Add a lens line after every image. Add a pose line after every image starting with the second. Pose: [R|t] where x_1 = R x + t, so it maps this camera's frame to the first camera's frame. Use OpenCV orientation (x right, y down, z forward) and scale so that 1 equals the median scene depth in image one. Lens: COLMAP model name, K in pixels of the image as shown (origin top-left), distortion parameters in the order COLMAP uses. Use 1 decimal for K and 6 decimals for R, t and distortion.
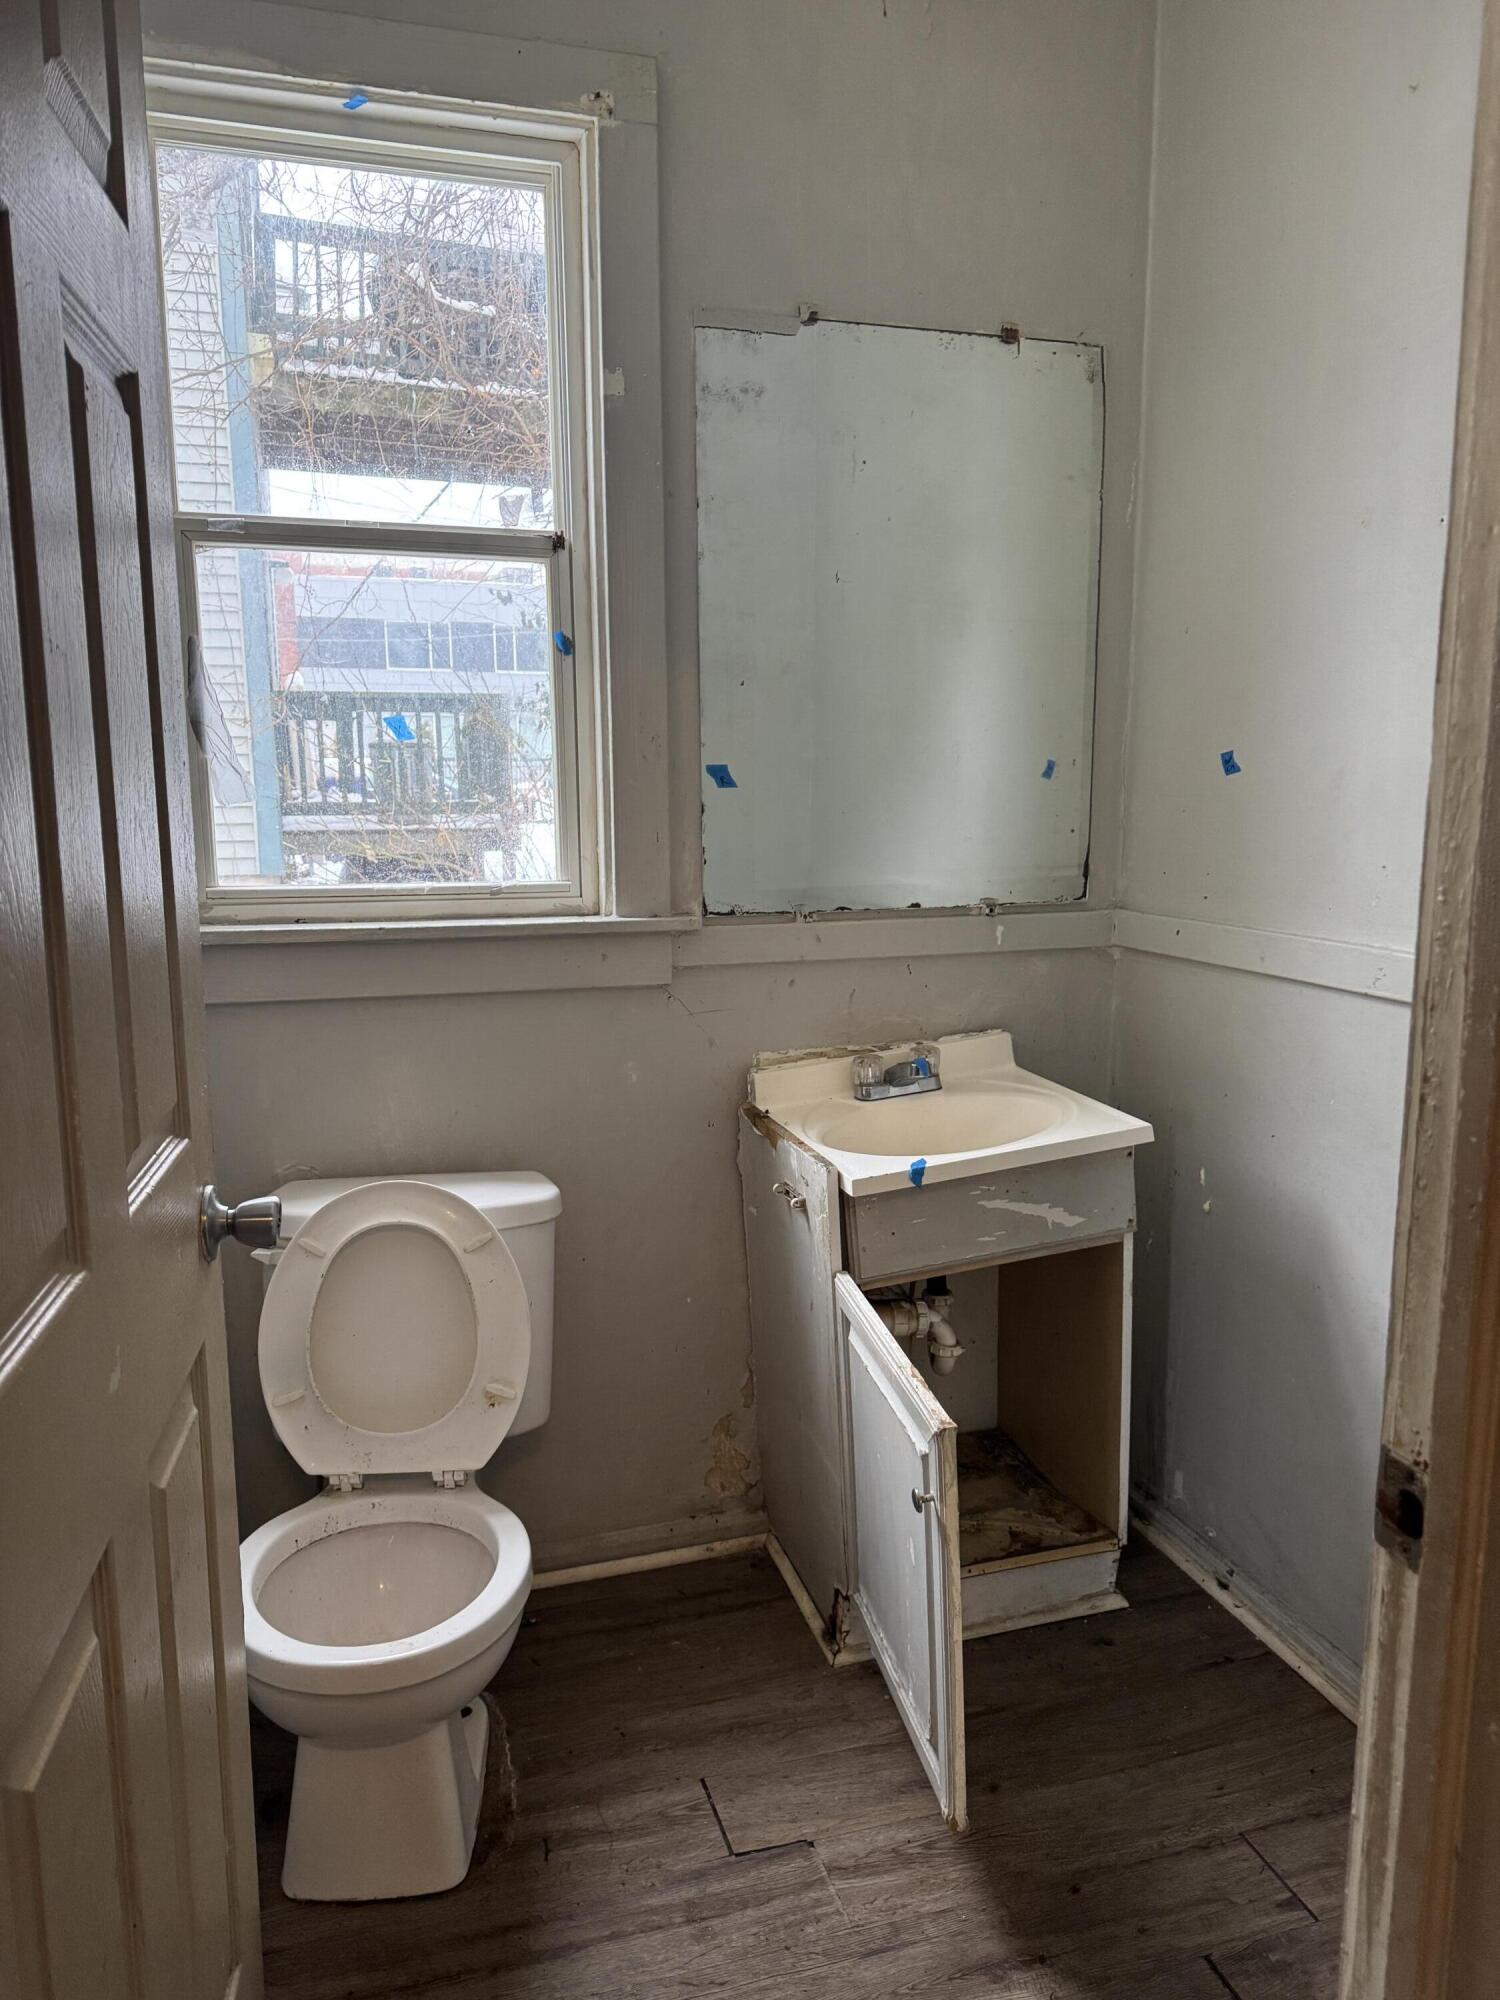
lens RADIAL K [[1418.8, 0, 759.2], [0, 1418.8, 1011.6], [0, 0, 1]] dist [0.125099, -0.195380]
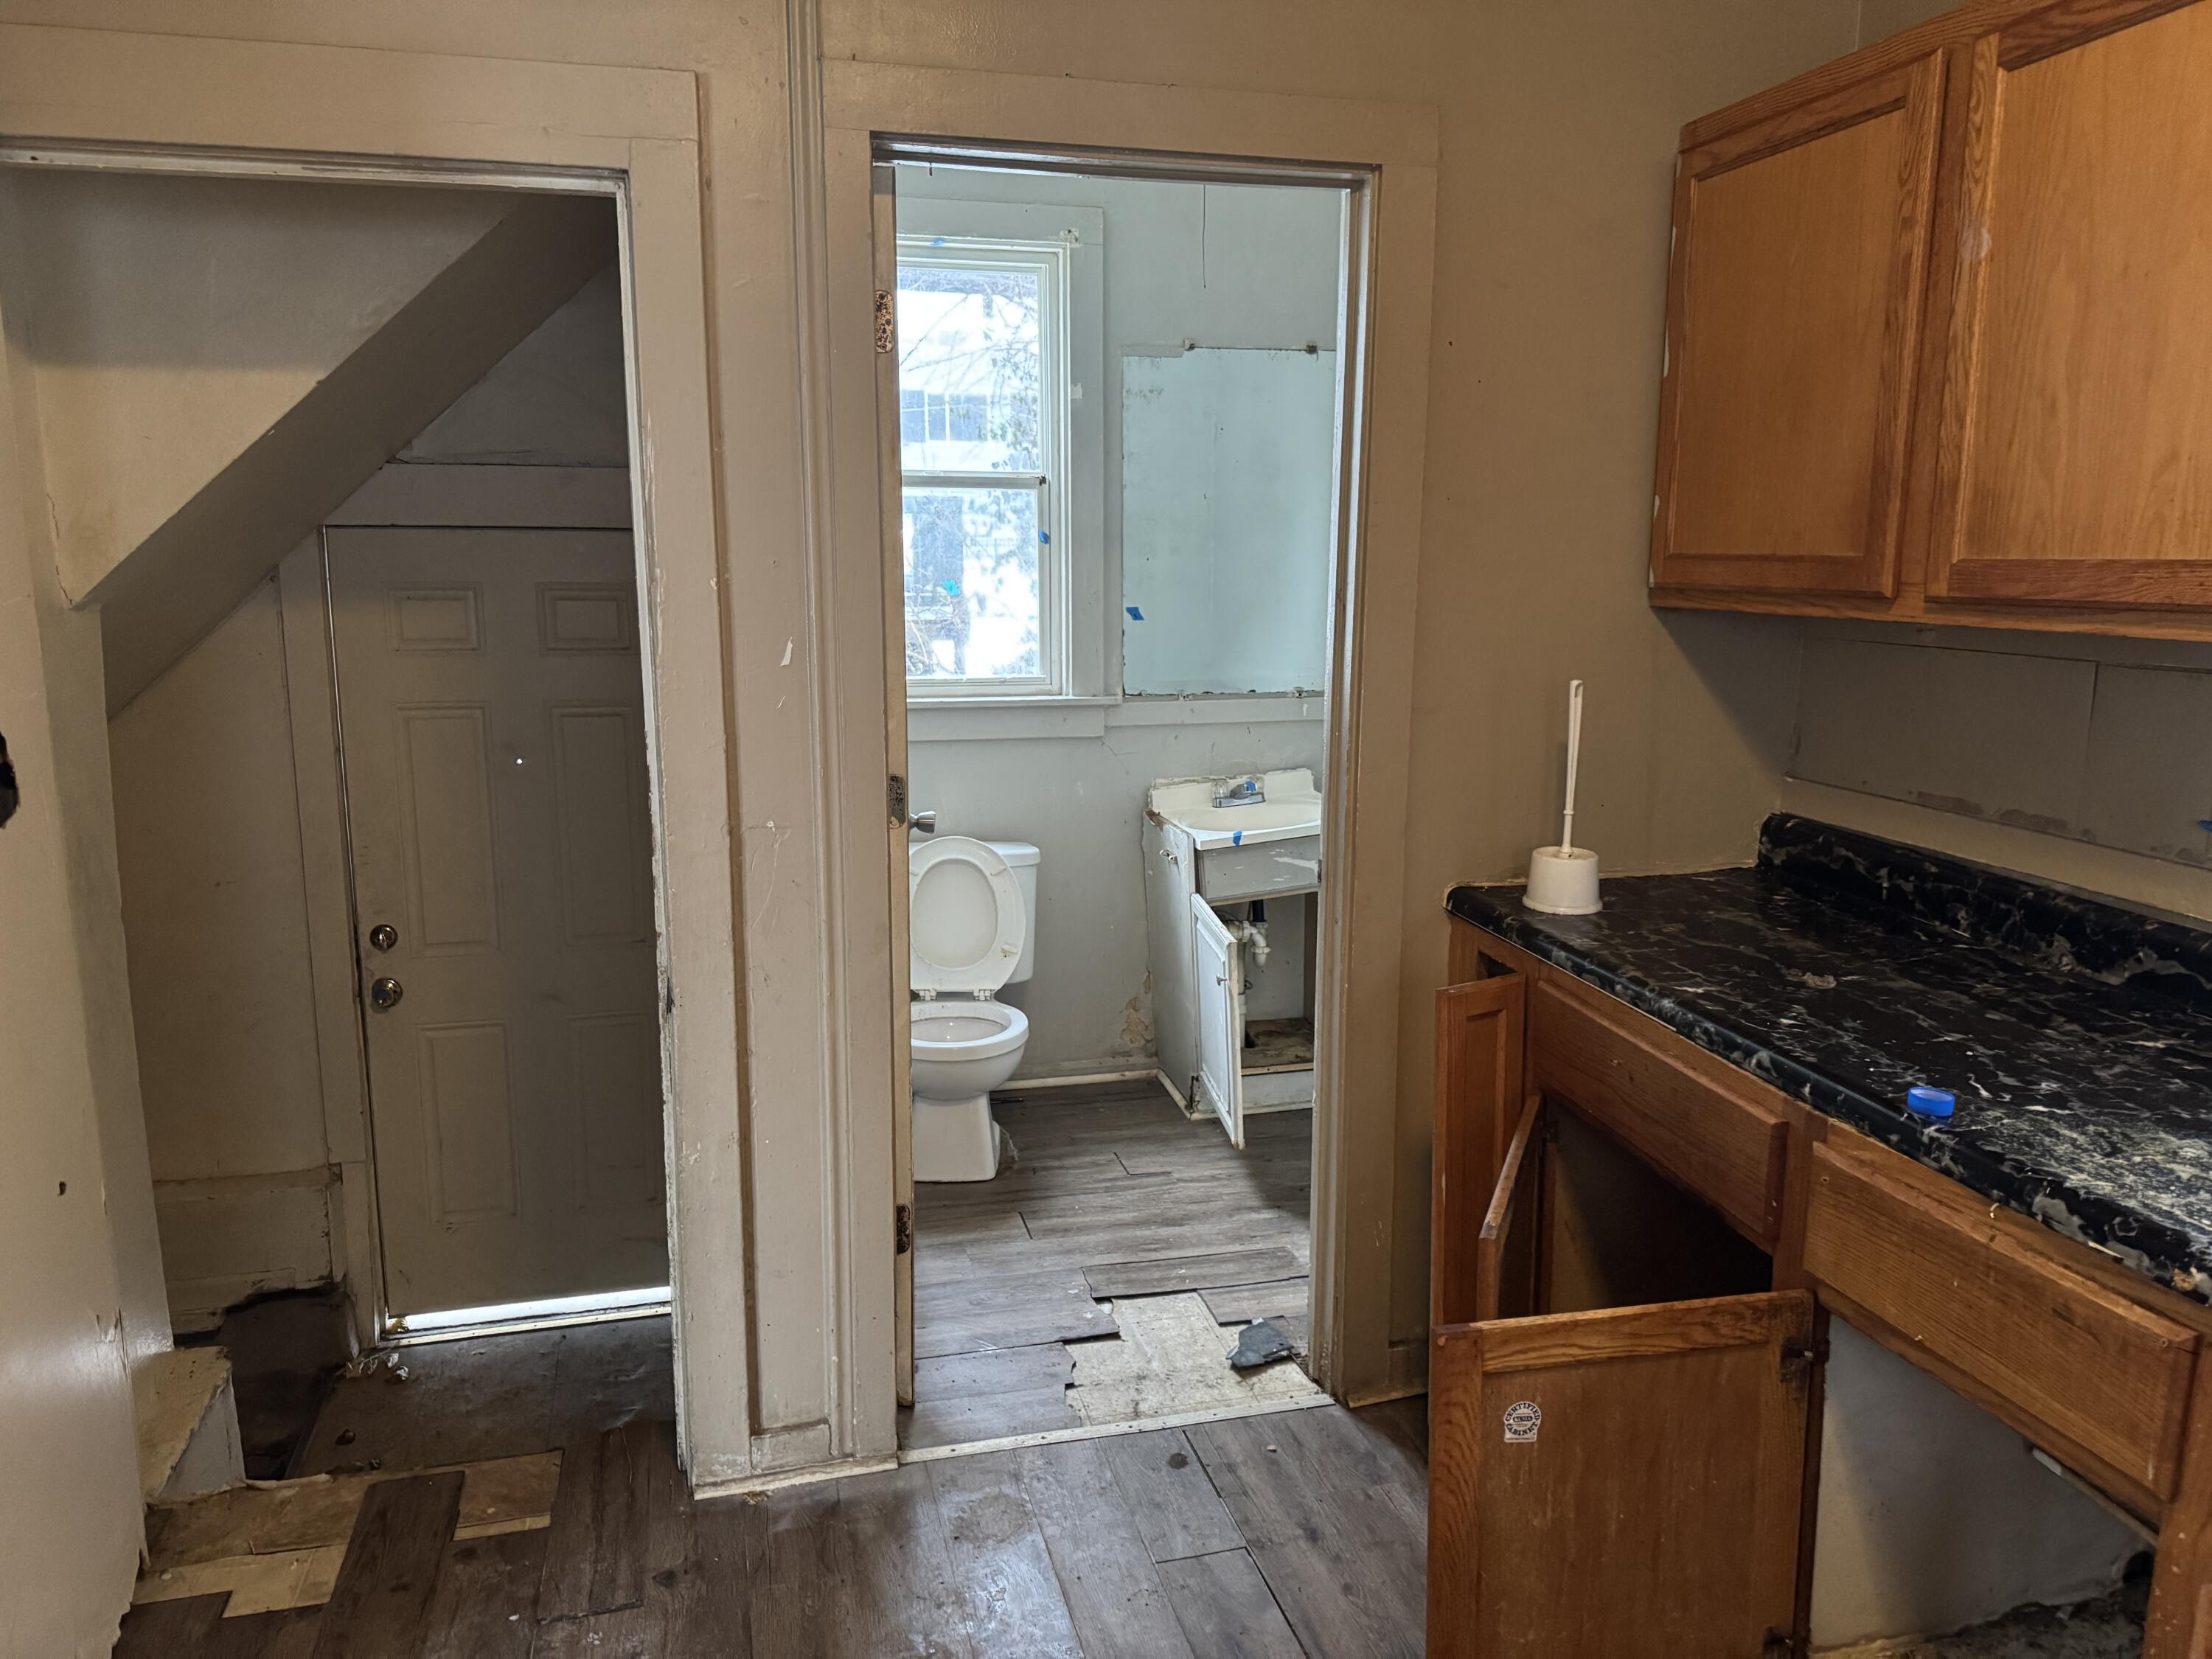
lens RADIAL K [[1569.2, 0, 1105.9], [0, 1569.2, 842.2], [0, 0, 1]] dist [0.125099, -0.195380]
pose [[0.997850, 0.014375, -0.063942, 0.065279], [-0.013139, 0.999719, 0.019714, 0.073265], [0.064207, -0.018832, 0.997759, -0.914161]]
